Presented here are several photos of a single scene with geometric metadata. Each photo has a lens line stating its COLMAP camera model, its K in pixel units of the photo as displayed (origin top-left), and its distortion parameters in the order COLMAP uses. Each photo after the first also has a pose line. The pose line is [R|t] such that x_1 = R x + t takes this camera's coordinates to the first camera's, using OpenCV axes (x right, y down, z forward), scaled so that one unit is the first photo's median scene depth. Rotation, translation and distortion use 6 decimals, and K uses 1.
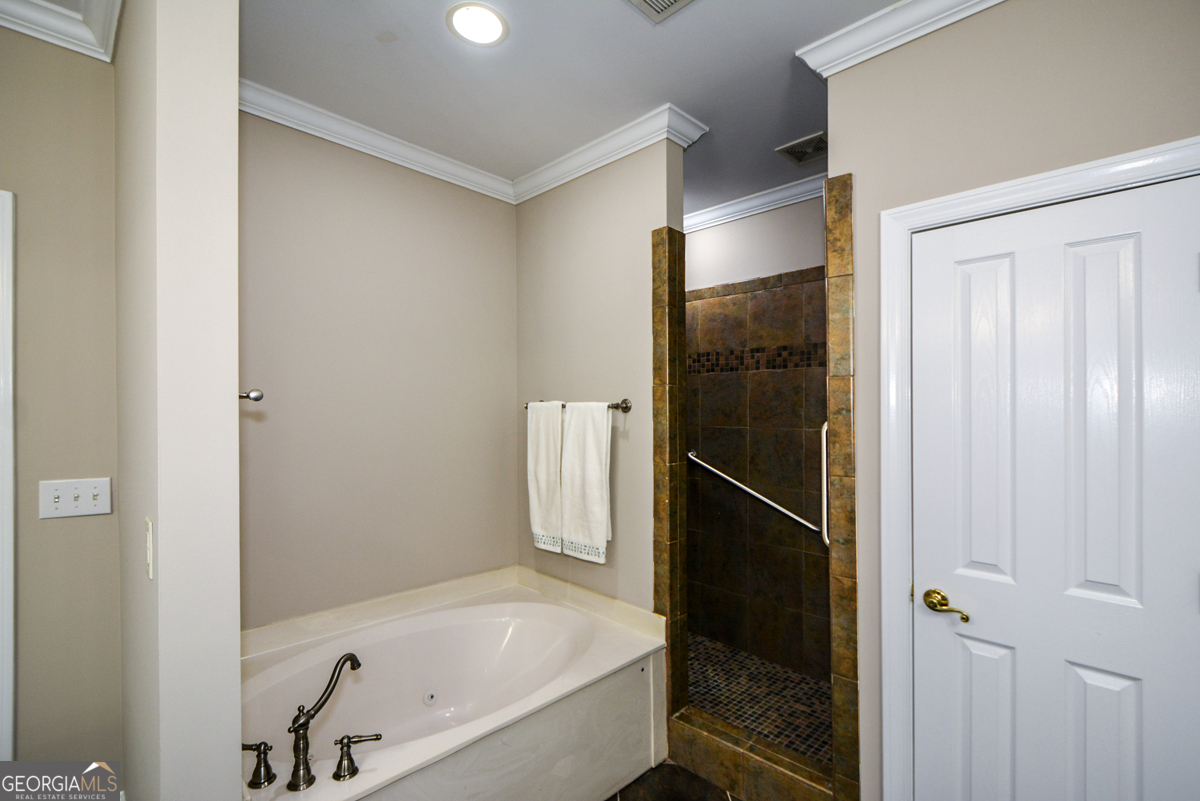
lens RADIAL K [[532.3, 0, 600.2], [0, 532.3, 410.1], [0, 0, 1]] dist [0.004592, -0.006796]
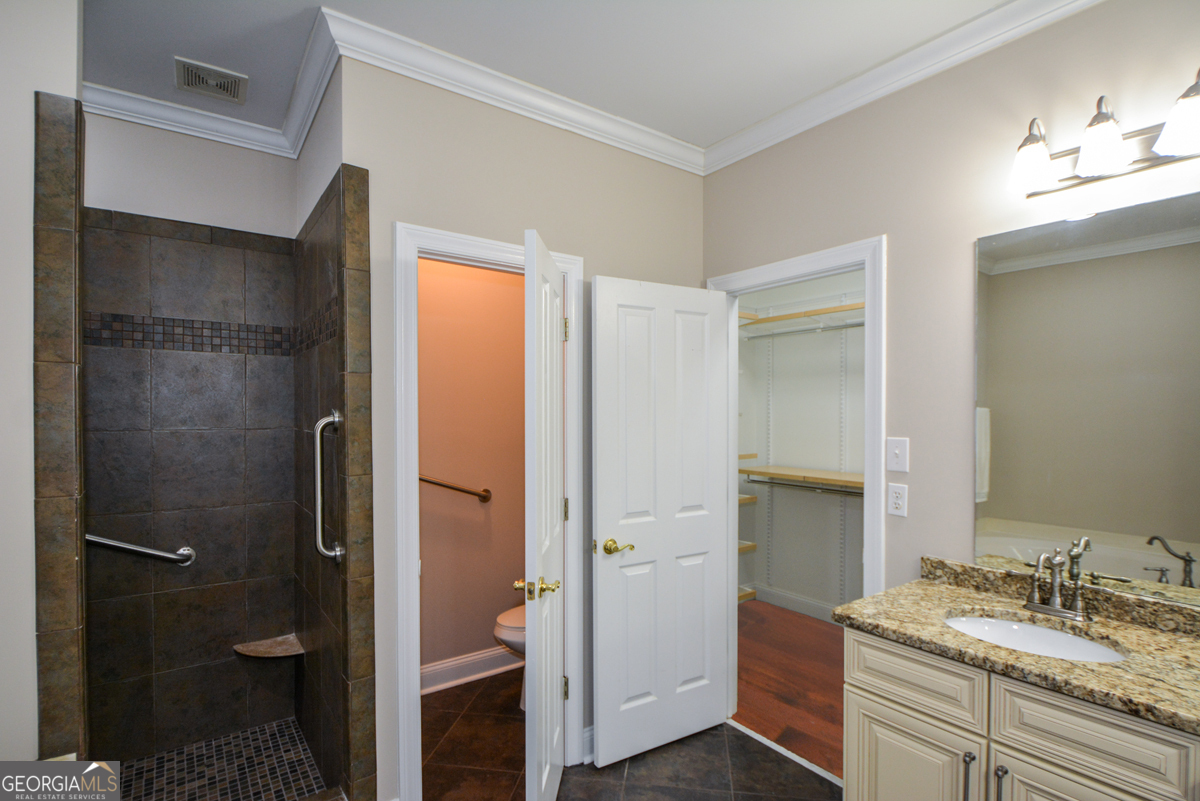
lens RADIAL K [[590.7, 0, 600.5], [0, 590.7, 404.5], [0, 0, 1]] dist [-0.005444, -0.001592]
pose [[0.148336, 0.004408, 0.988927, -0.551442], [-0.007658, 0.999965, -0.003308, -0.005577], [-0.988907, -0.007082, 0.148364, 0.399675]]
